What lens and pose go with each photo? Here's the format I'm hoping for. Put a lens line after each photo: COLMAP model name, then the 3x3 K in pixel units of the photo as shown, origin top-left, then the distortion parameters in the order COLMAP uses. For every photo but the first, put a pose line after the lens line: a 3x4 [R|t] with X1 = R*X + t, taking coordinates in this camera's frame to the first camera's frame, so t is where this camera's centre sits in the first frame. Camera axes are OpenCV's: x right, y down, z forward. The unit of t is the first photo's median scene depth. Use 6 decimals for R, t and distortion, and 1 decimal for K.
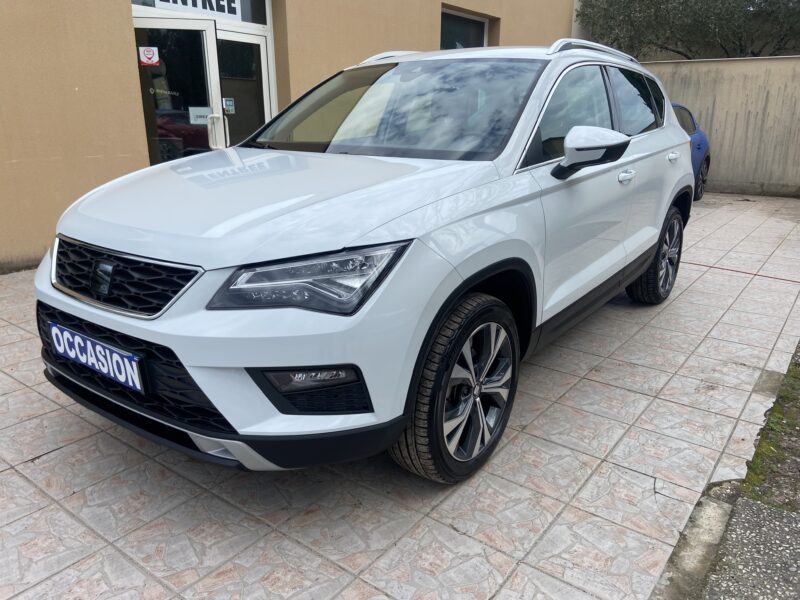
lens RADIAL K [[598.9, 0, 404.5], [0, 598.9, 293.7], [0, 0, 1]] dist [0.109238, -0.127101]
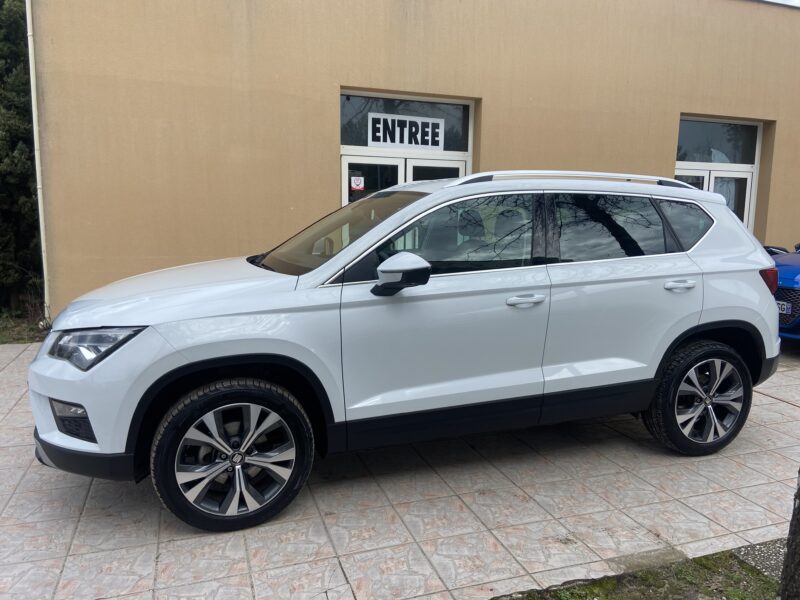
lens RADIAL K [[598.9, 0, 403.6], [0, 598.9, 294.0], [0, 0, 1]] dist [0.109238, -0.127101]
pose [[0.830612, 0.077959, -0.551367, 0.751427], [-0.164563, 0.980292, -0.109303, -0.062323], [0.531980, 0.181523, 0.827071, 0.070713]]
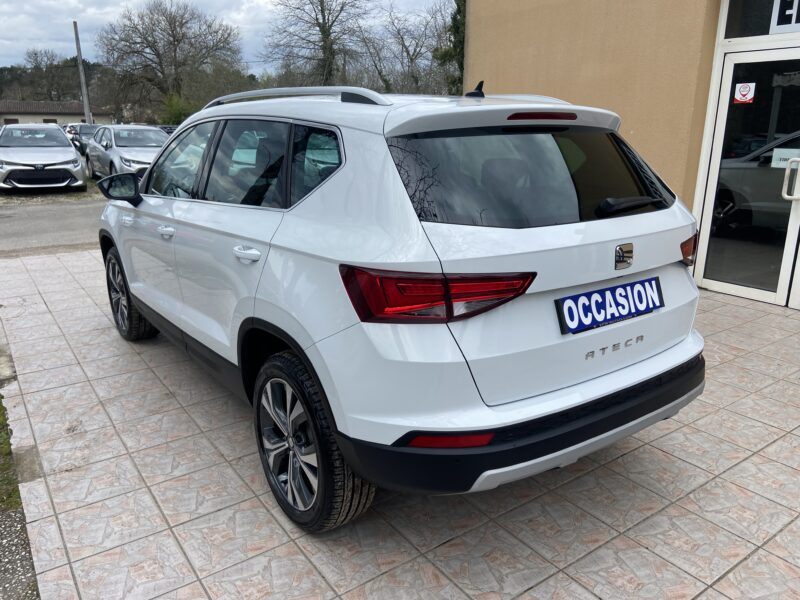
lens RADIAL K [[598.9, 0, 404.8], [0, 598.9, 302.7], [0, 0, 1]] dist [0.109238, -0.127101]
pose [[-0.297815, 0.254705, -0.920017, 1.213966], [-0.275021, 0.899996, 0.338188, -0.540233], [0.914150, 0.353742, -0.197983, 1.616673]]
